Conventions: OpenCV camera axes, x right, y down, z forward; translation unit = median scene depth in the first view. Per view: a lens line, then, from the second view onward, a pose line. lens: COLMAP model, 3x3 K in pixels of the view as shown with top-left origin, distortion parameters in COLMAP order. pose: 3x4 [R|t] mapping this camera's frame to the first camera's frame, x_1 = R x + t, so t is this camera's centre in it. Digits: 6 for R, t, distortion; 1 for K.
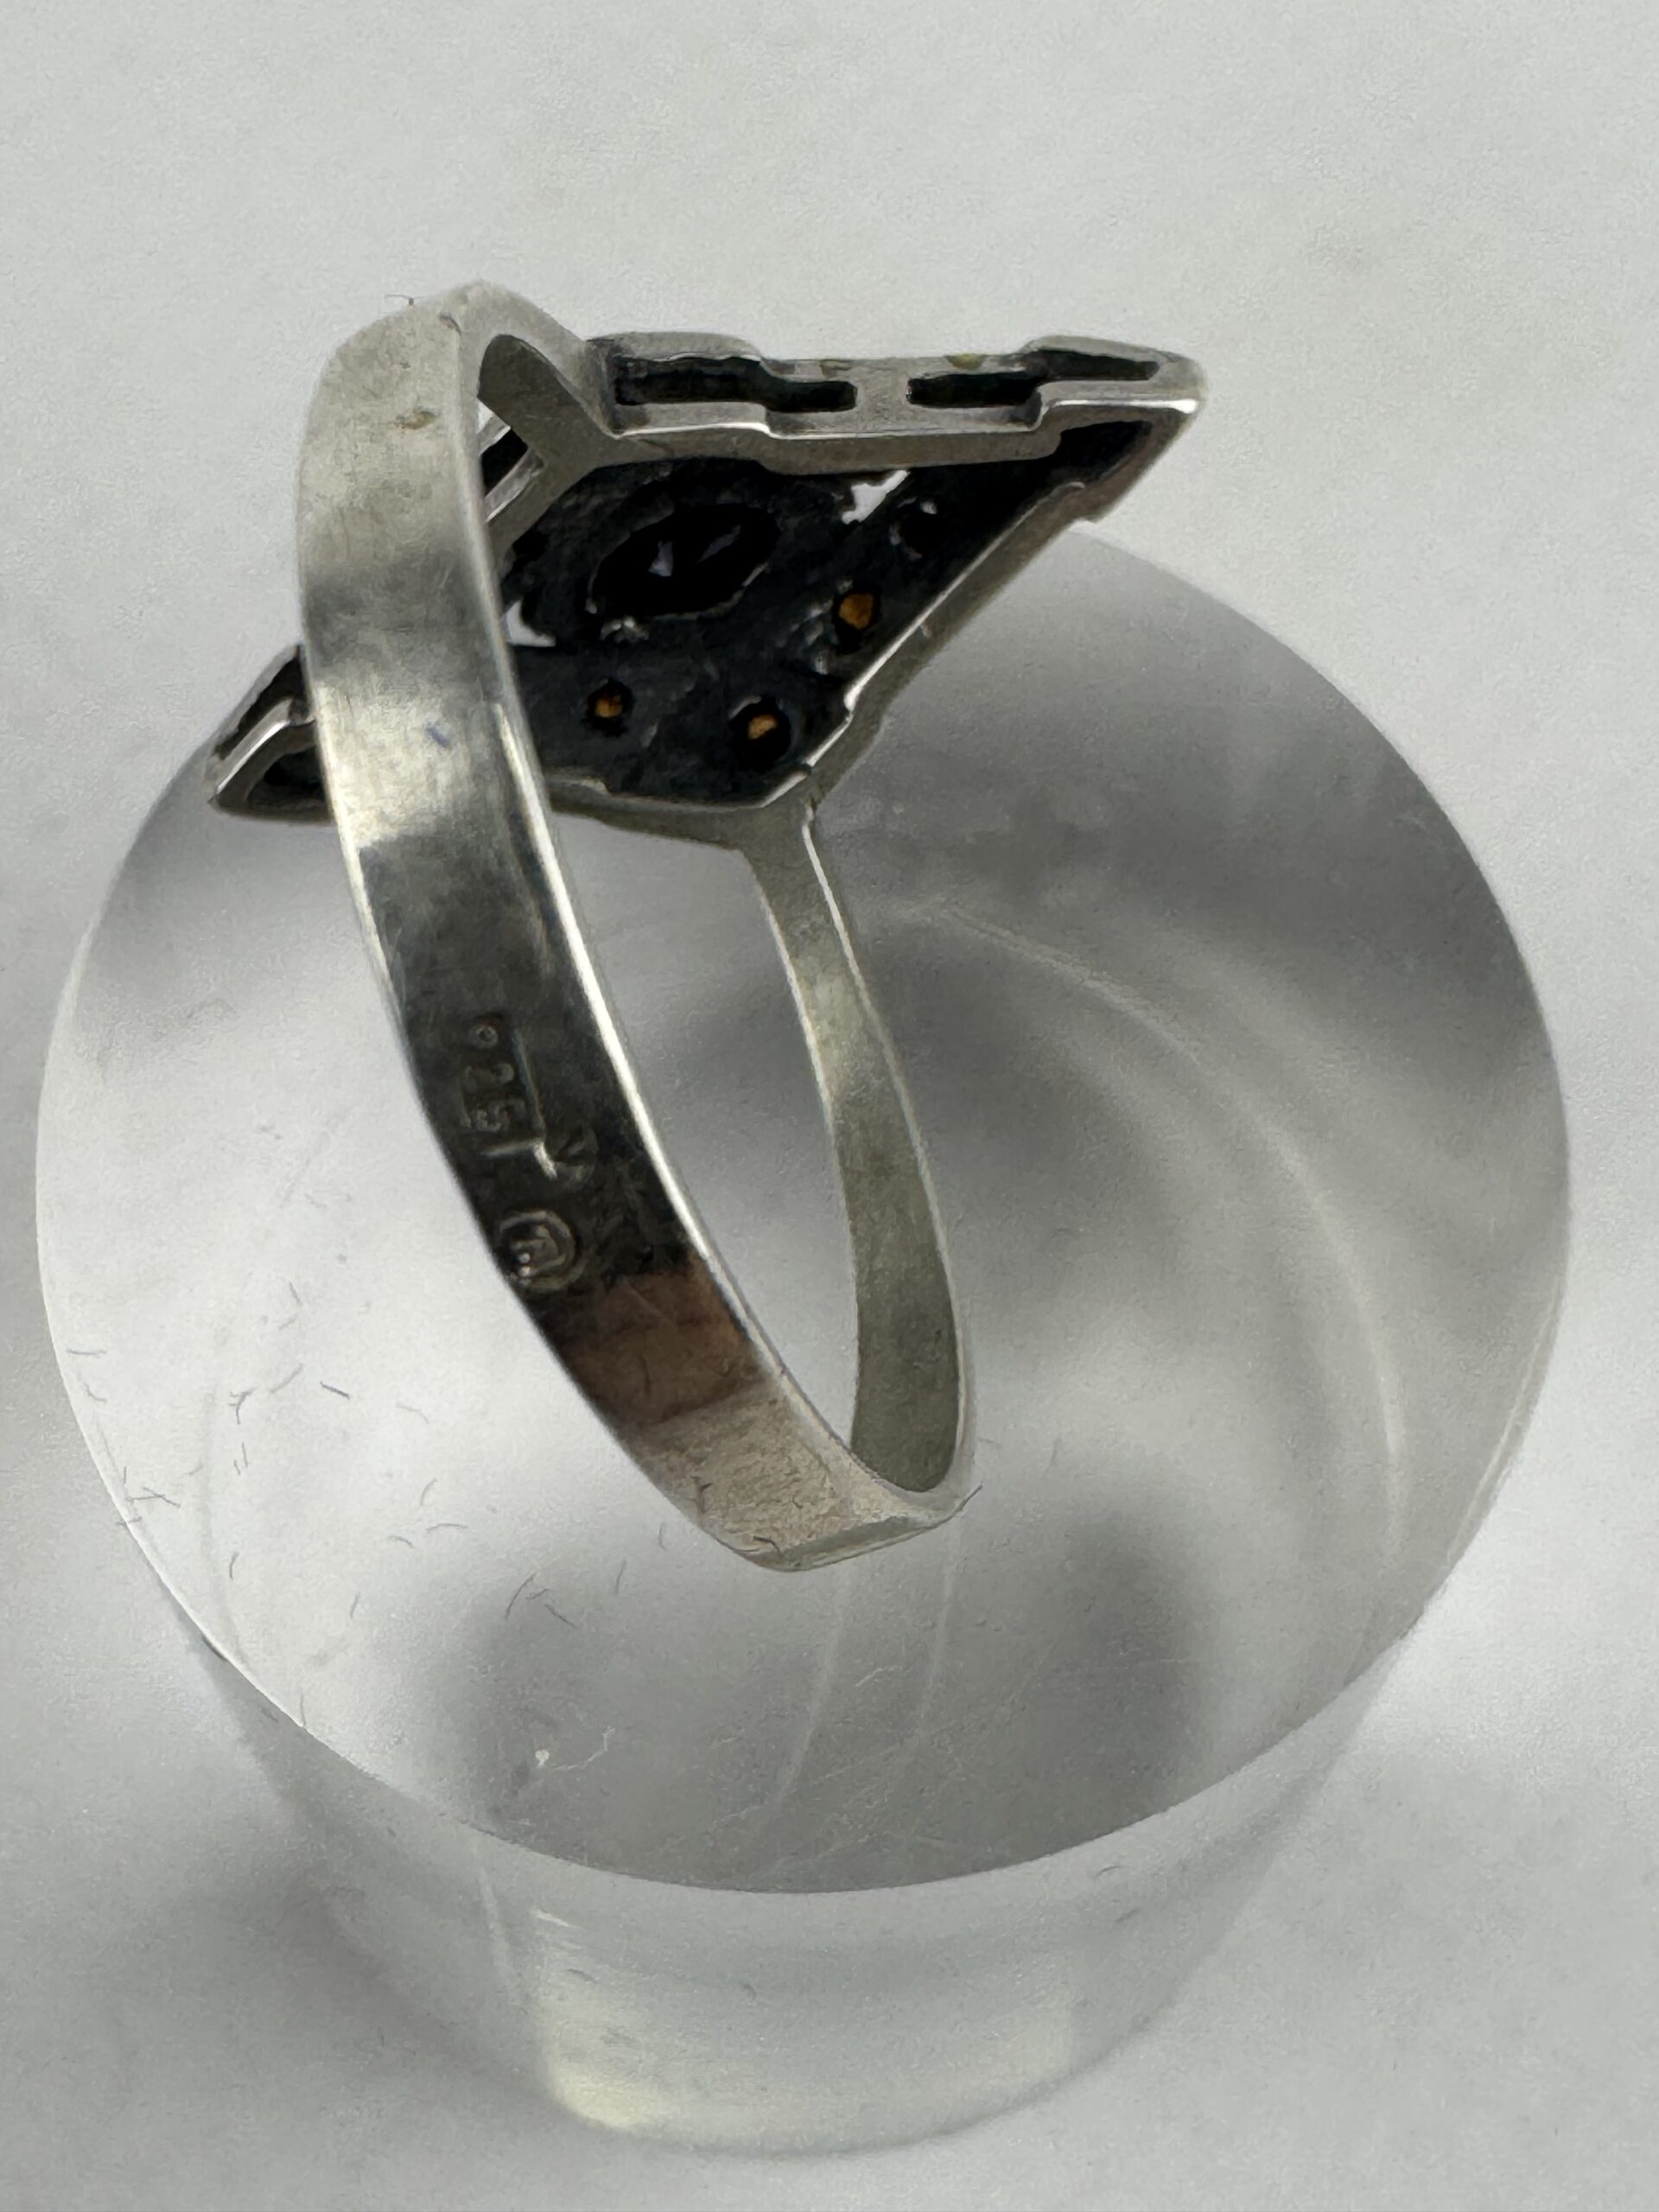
lens RADIAL K [[3054.9, 0, 829.5], [0, 3054.9, 1106.0], [0, 0, 1]] dist [-0.107669, 0.037546]
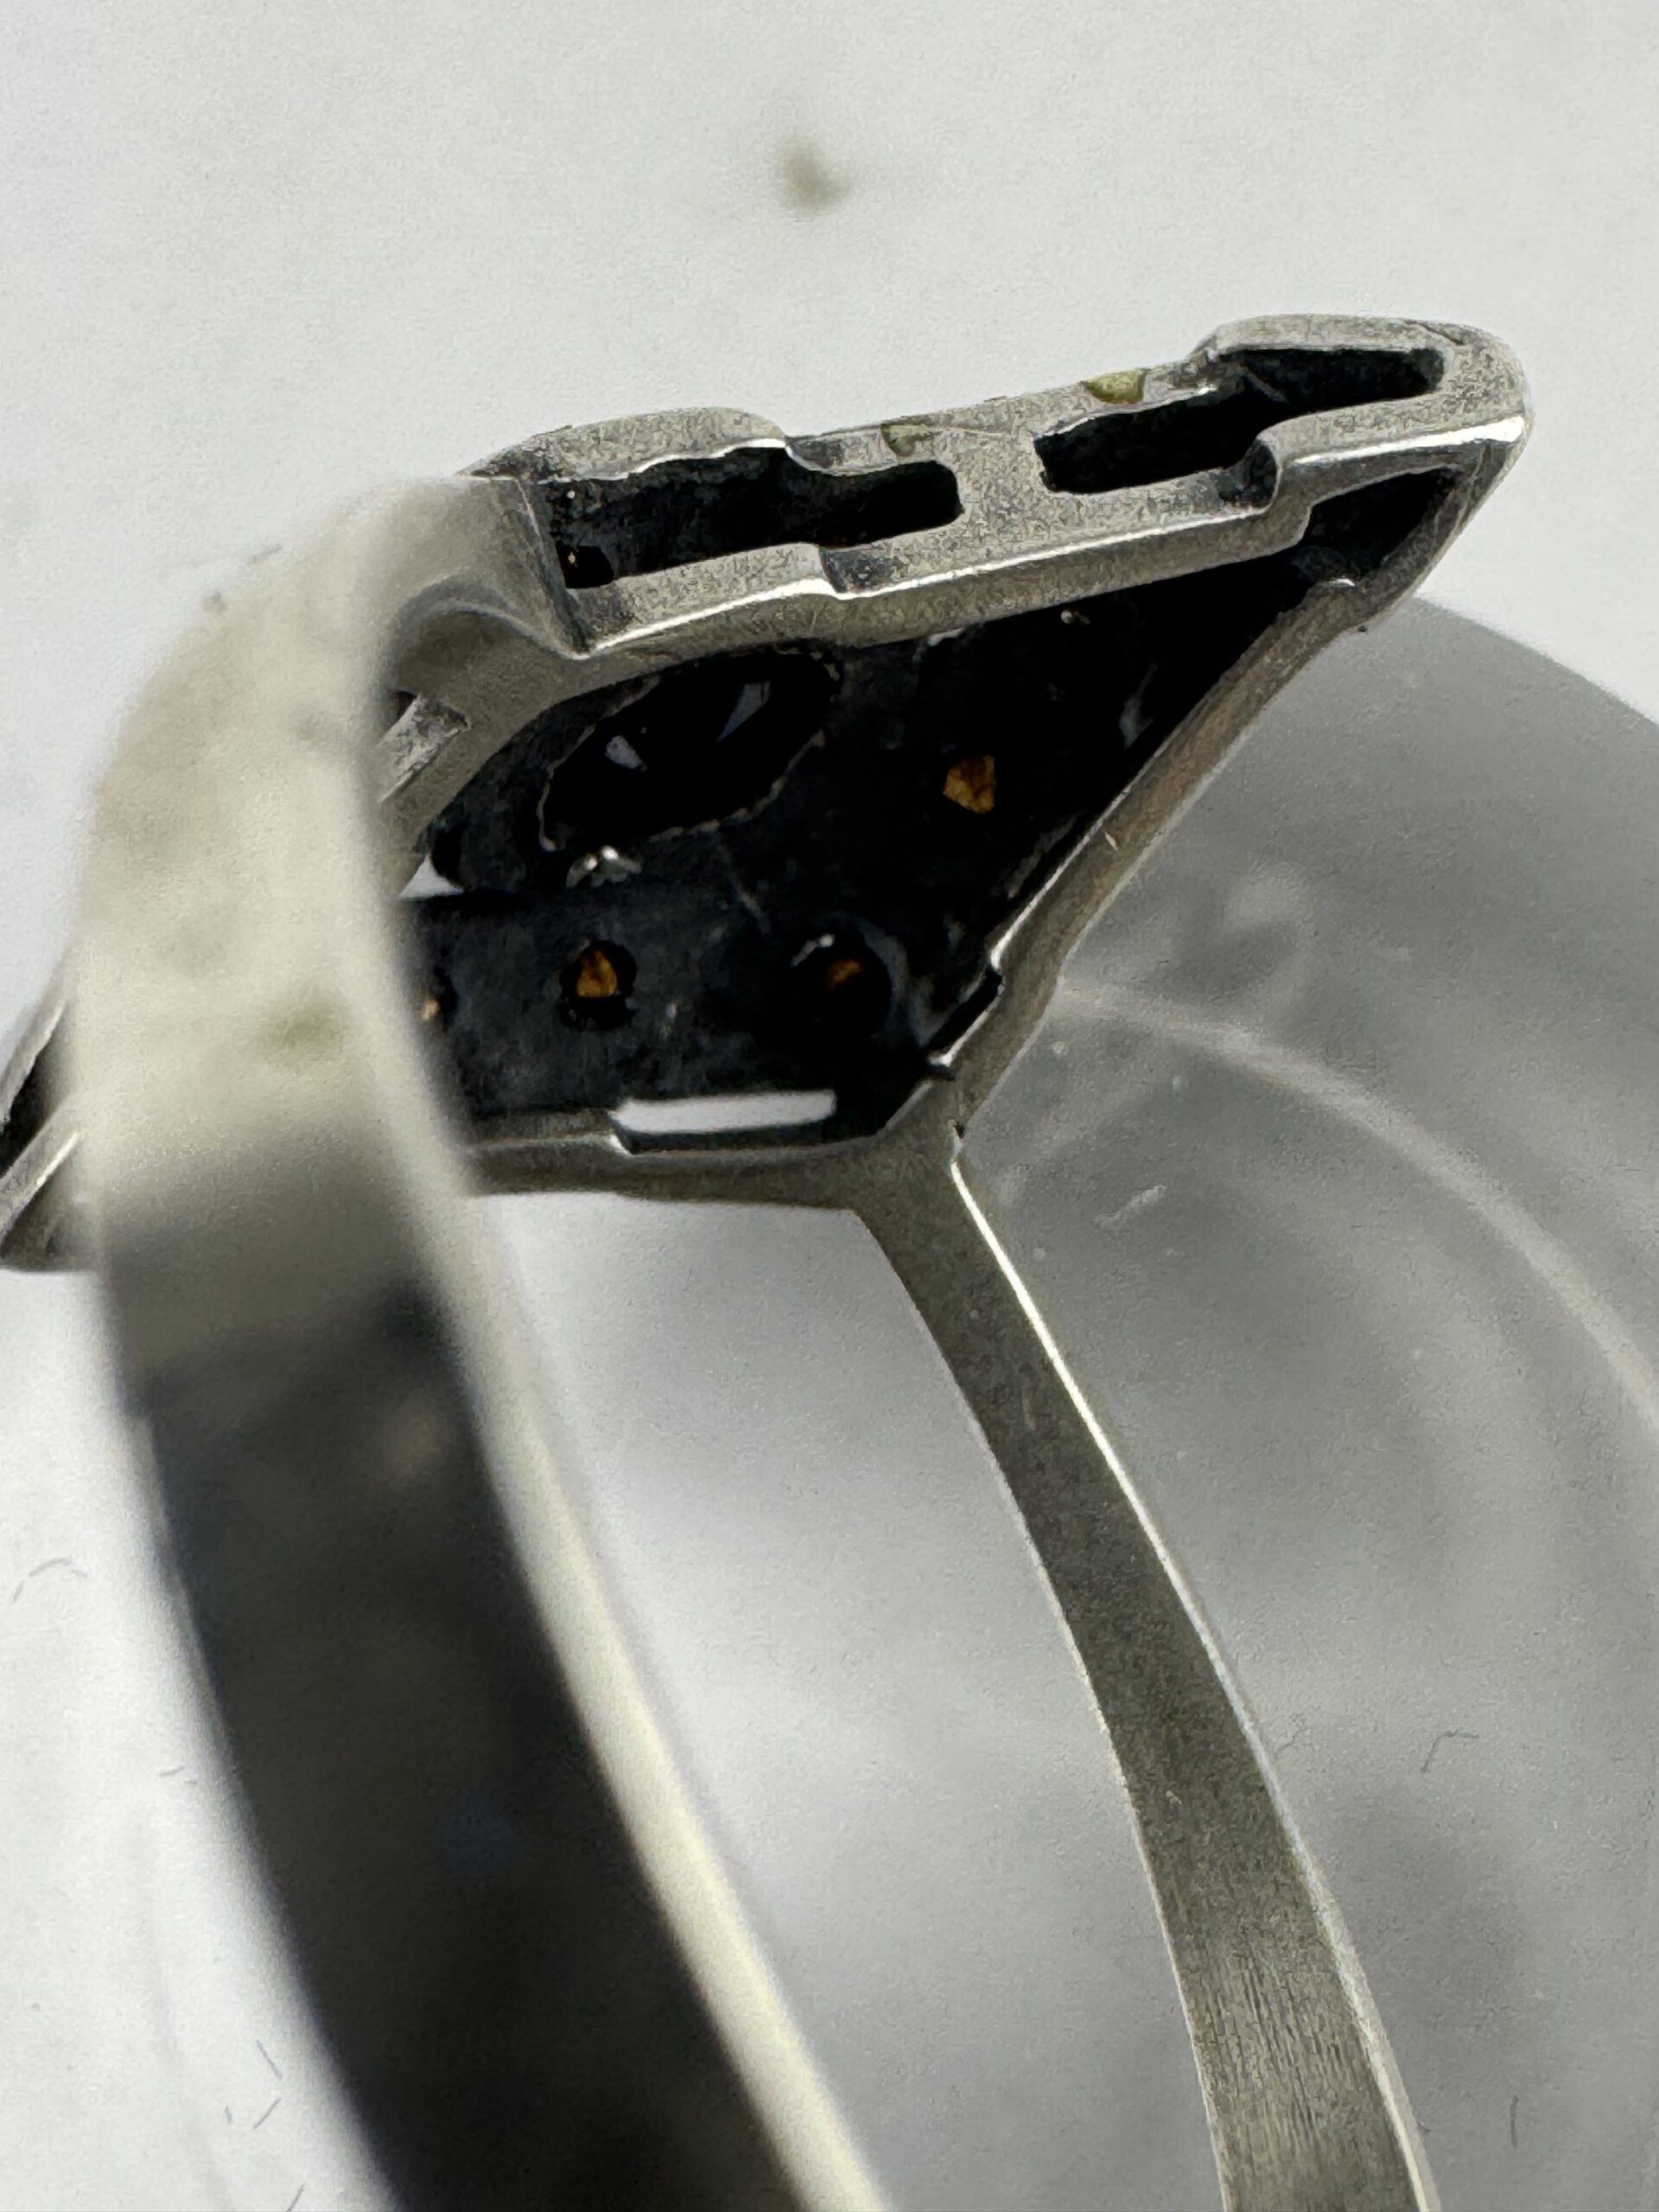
lens RADIAL K [[3054.9, 0, 829.5], [0, 3054.9, 1106.0], [0, 0, 1]] dist [-0.107669, 0.037546]
pose [[0.986190, -0.160590, 0.040496, -0.058880], [0.153349, 0.977775, 0.142969, -0.204382], [-0.062556, -0.134784, 0.988898, 0.398927]]
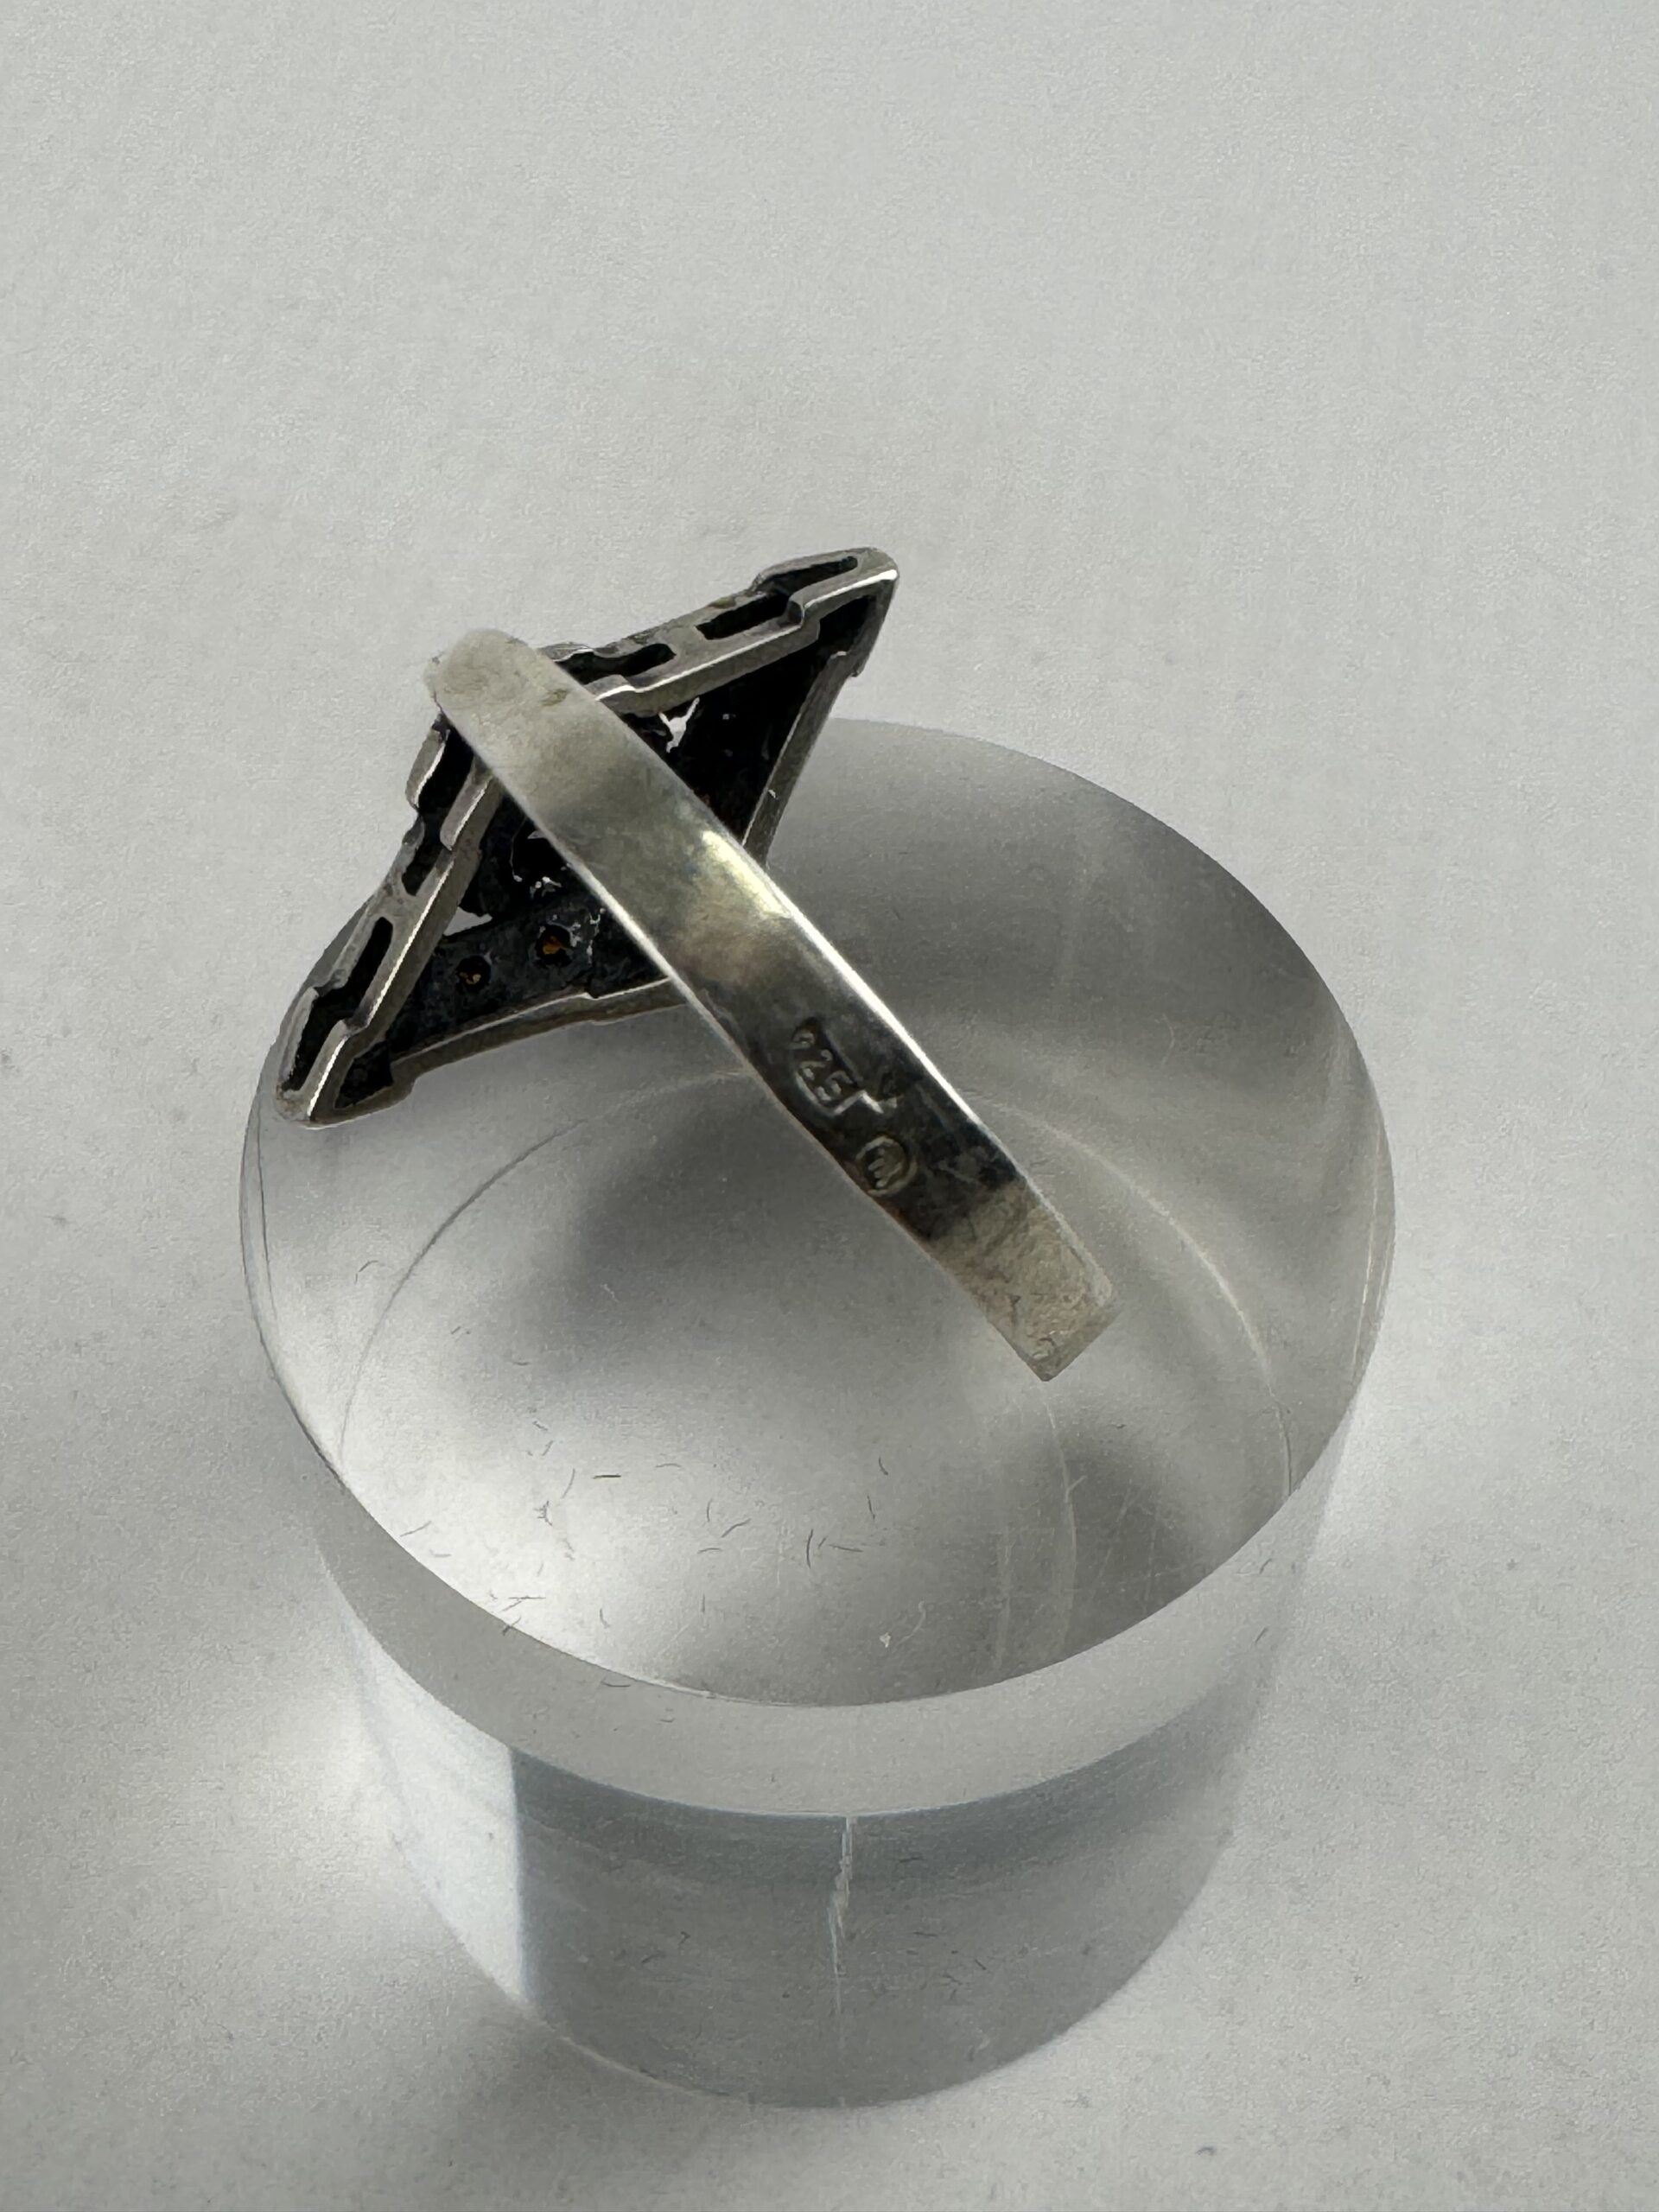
lens RADIAL K [[3108.5, 0, 831.3], [0, 3108.5, 1258.0], [0, 0, 1]] dist [-0.129194, -0.014667]
pose [[0.894183, -0.382409, 0.232808, -0.354260], [0.401201, 0.915217, -0.037630, 0.098121], [-0.198680, 0.127051, 0.971794, -0.330909]]
